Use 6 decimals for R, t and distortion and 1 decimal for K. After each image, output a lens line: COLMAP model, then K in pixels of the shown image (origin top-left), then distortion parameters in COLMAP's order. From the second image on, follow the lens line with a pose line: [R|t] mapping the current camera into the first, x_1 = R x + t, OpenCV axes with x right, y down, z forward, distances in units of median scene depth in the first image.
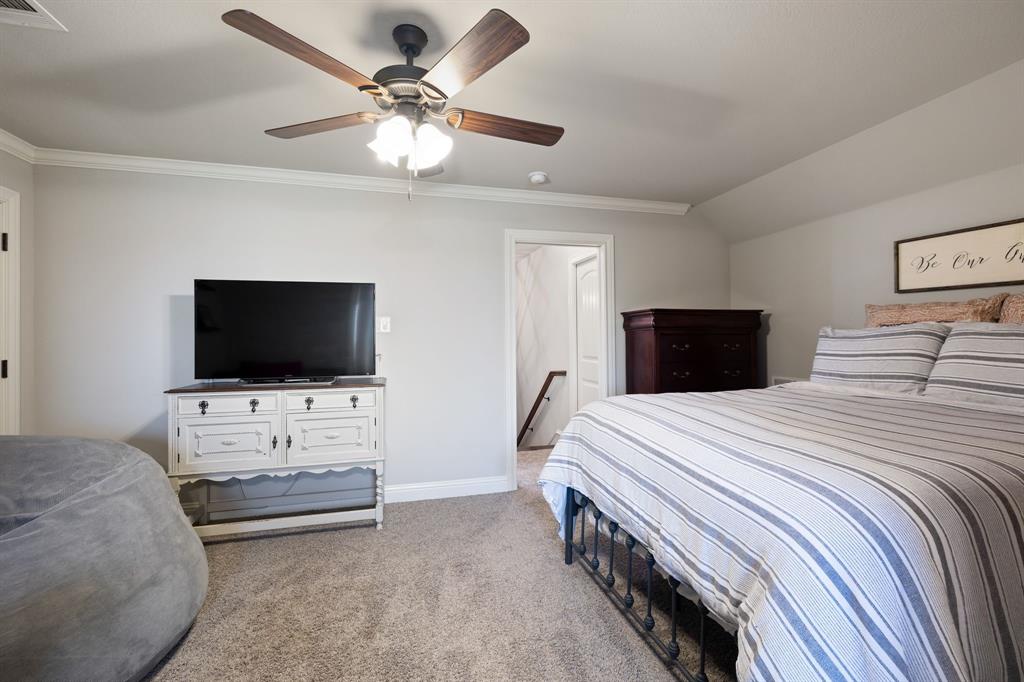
lens RADIAL K [[432.6, 0, 510.9], [0, 432.6, 335.8], [0, 0, 1]] dist [0.001122, -0.000109]
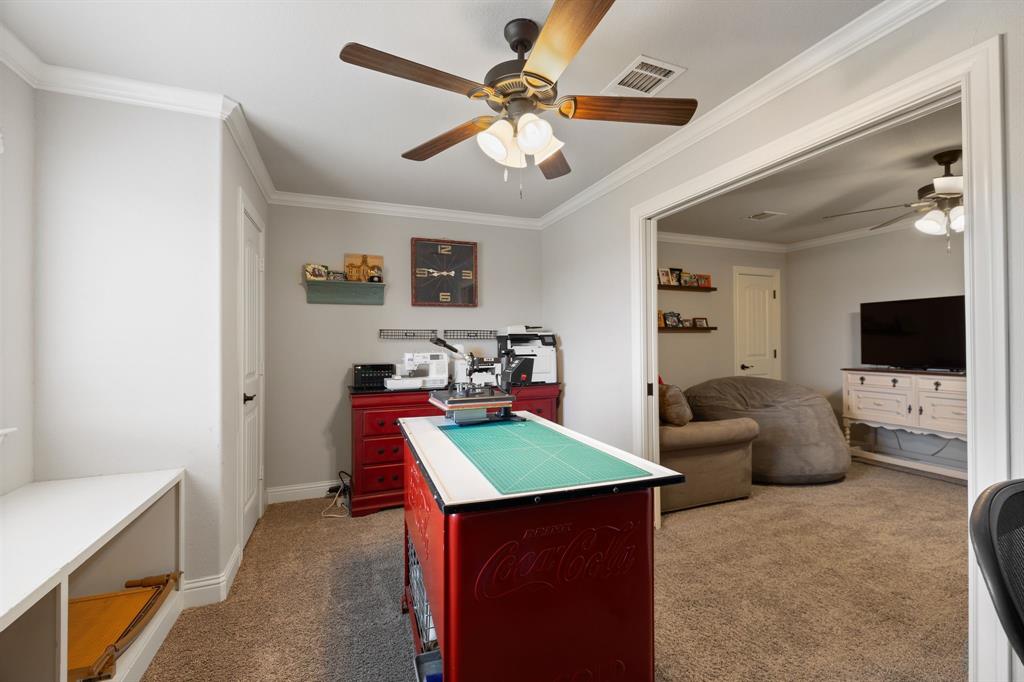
lens RADIAL K [[432.6, 0, 512.5], [0, 432.6, 337.5], [0, 0, 1]] dist [0.001122, -0.000109]
pose [[0.126633, -0.007341, -0.991922, 0.763799], [0.012103, 0.999910, -0.005855, -0.006780], [0.991876, -0.011264, 0.126710, -0.540731]]
